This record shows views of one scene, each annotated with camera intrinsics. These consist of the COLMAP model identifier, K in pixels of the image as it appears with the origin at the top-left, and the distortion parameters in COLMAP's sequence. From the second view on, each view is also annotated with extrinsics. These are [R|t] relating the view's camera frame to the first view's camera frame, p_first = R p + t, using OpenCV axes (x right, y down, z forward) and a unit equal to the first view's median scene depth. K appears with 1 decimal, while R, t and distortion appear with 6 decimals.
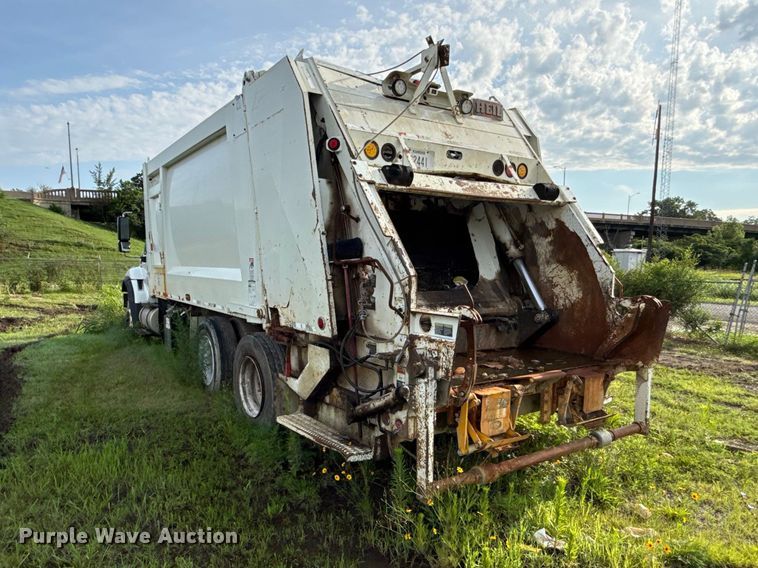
lens RADIAL K [[522.8, 0, 353.3], [0, 522.8, 335.7], [0, 0, 1]] dist [0.004854, 0.002321]
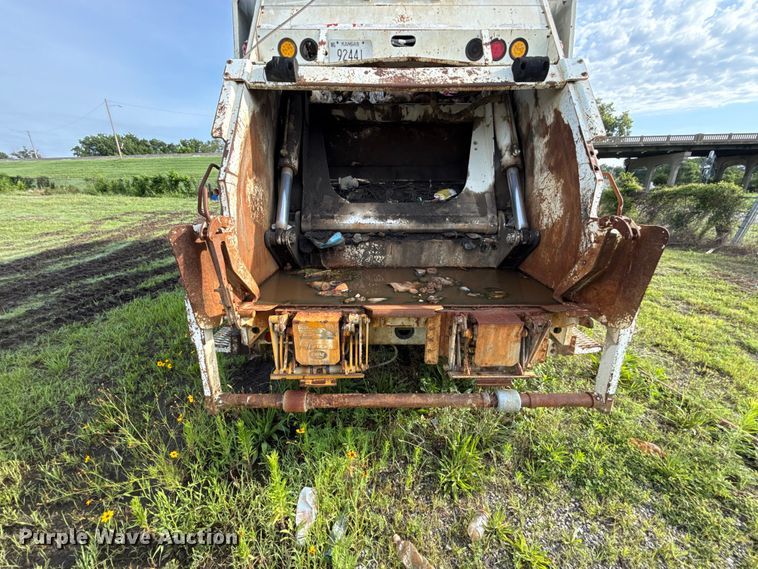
lens RADIAL K [[301.6, 0, 379.0], [0, 301.6, 285.4], [0, 0, 1]] dist [0.001074, -0.000131]
pose [[0.844351, 0.162627, -0.510513, 0.445035], [-0.071171, 0.978422, 0.193970, -0.039396], [0.531042, -0.127446, 0.837706, 0.468836]]
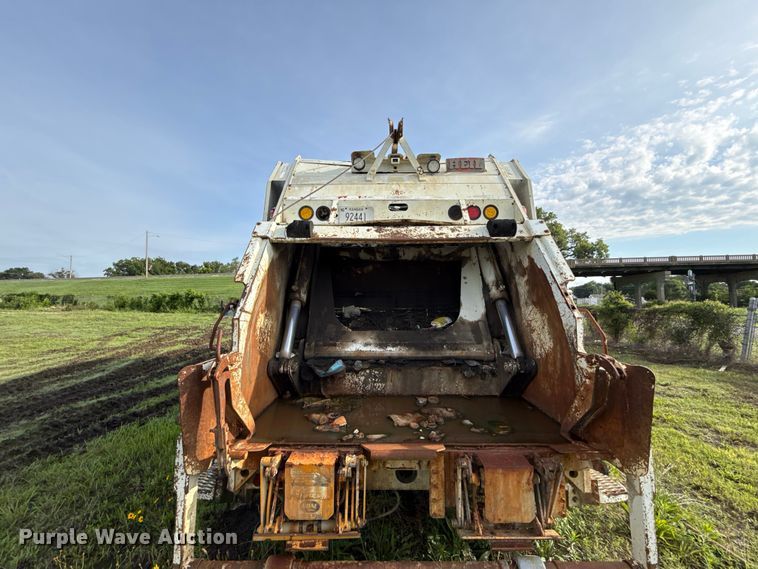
lens RADIAL K [[301.6, 0, 379.0], [0, 301.6, 285.4], [0, 0, 1]] dist [0.001074, -0.000131]
pose [[0.838852, -0.035071, -0.543229, 0.460196], [-0.070414, 0.982548, -0.172167, -0.066932], [0.539787, 0.182674, 0.821743, 0.451716]]
